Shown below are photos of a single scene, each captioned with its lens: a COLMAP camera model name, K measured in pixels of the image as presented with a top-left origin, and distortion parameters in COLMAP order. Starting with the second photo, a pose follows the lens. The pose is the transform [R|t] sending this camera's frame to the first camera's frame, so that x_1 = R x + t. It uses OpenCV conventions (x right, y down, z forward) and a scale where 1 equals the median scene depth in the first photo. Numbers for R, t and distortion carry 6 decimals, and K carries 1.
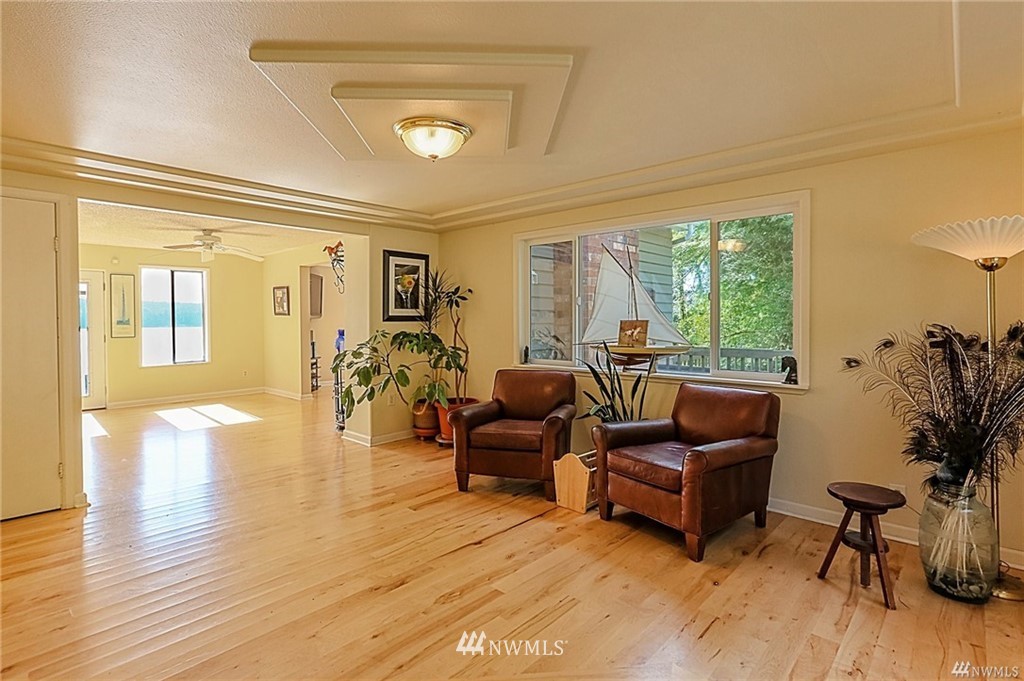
lens RADIAL K [[508.8, 0, 515.7], [0, 508.8, 328.7], [0, 0, 1]] dist [-0.037397, -0.000079]
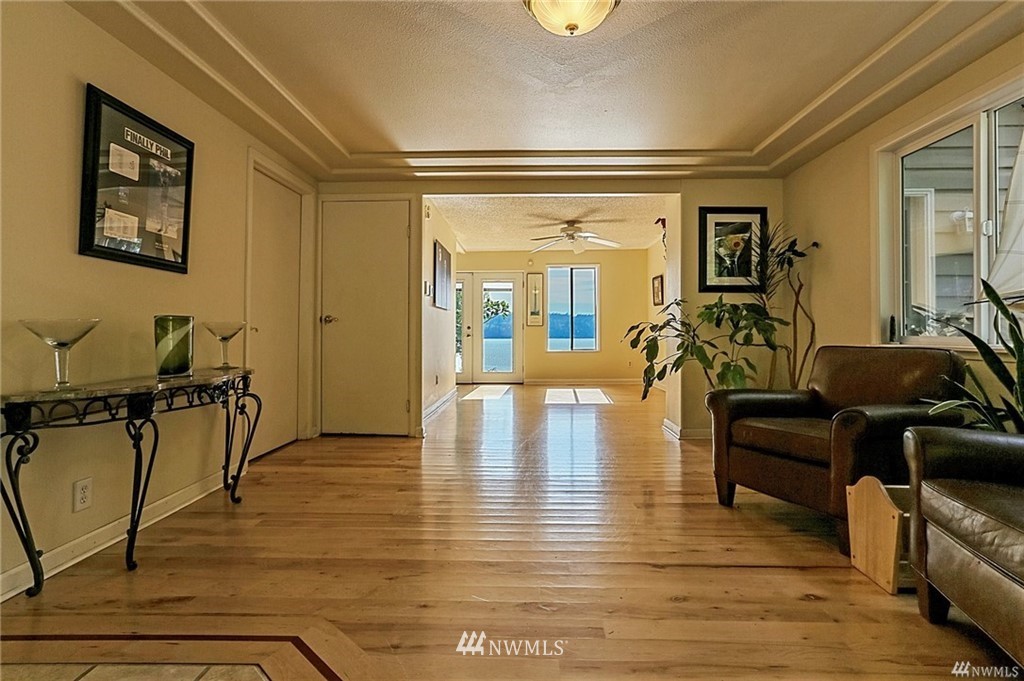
lens RADIAL K [[518.3, 0, 516.1], [0, 518.3, 321.1], [0, 0, 1]] dist [-0.000933, 0.000538]
pose [[0.659418, -0.008697, -0.751726, 0.235633], [-0.018773, 0.999431, -0.028031, 0.081205], [0.751542, 0.032596, 0.658879, 0.269449]]
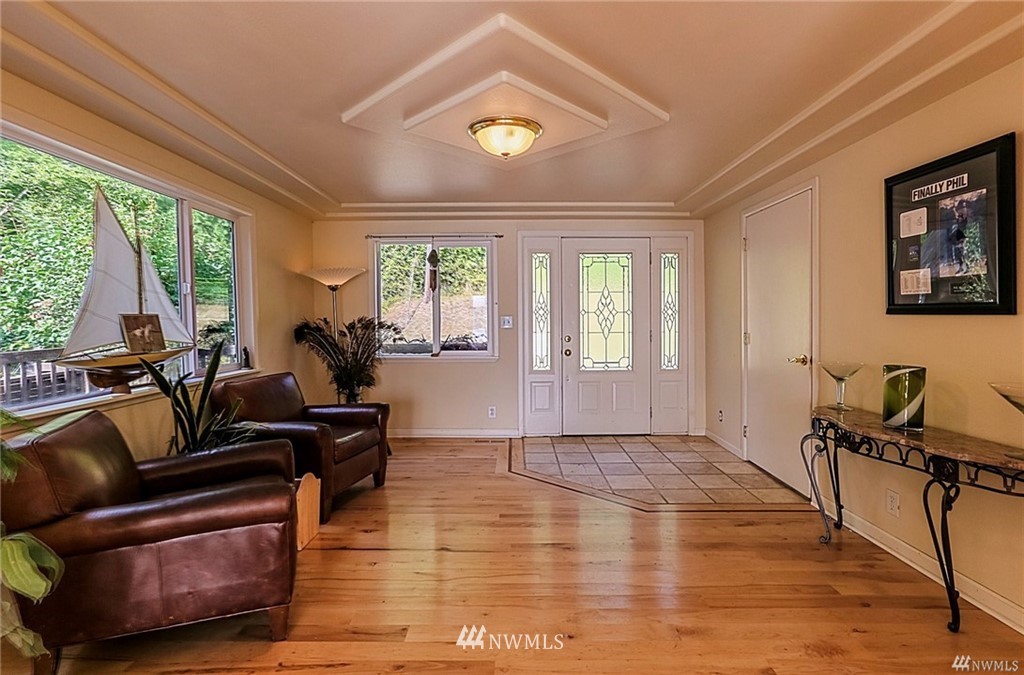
lens RADIAL K [[497.2, 0, 511.1], [0, 497.2, 330.8], [0, 0, 1]] dist [0.000007, -0.000030]
pose [[-0.671795, -0.008289, 0.740691, -0.595496], [0.024700, 0.999131, 0.033585, -0.004654], [-0.740325, 0.040857, -0.671006, 1.077083]]
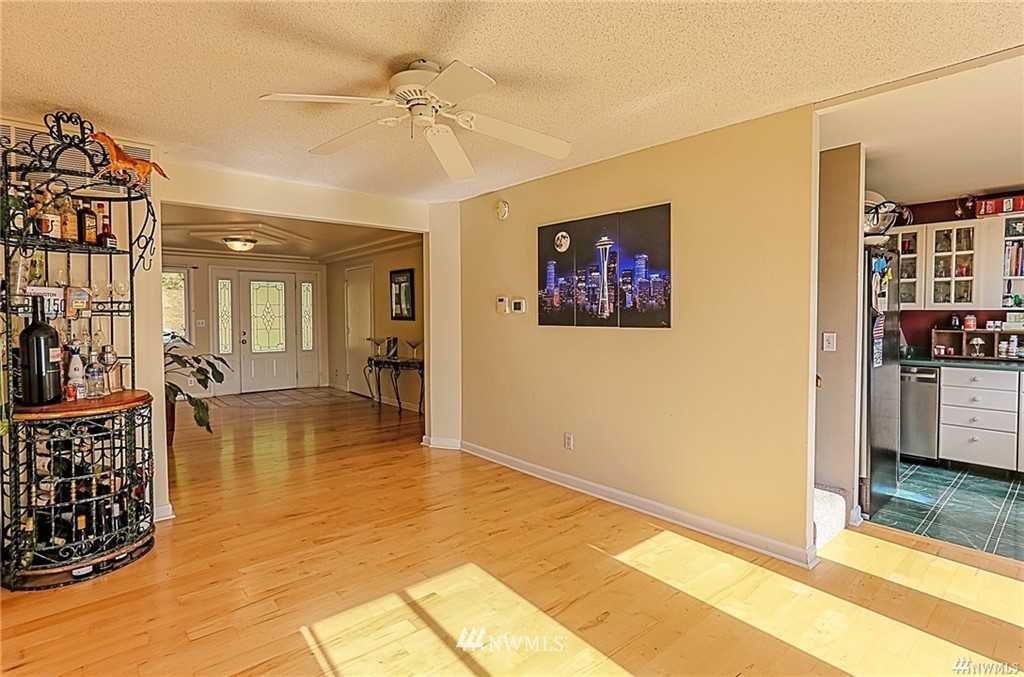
lens RADIAL K [[497.2, 0, 511.1], [0, 497.2, 331.8], [0, 0, 1]] dist [0.000007, -0.000030]
pose [[-0.992826, 0.004516, 0.119480, -1.108924], [0.009798, 0.998999, 0.043658, -0.022985], [-0.119163, 0.044515, -0.991876, 2.049824]]
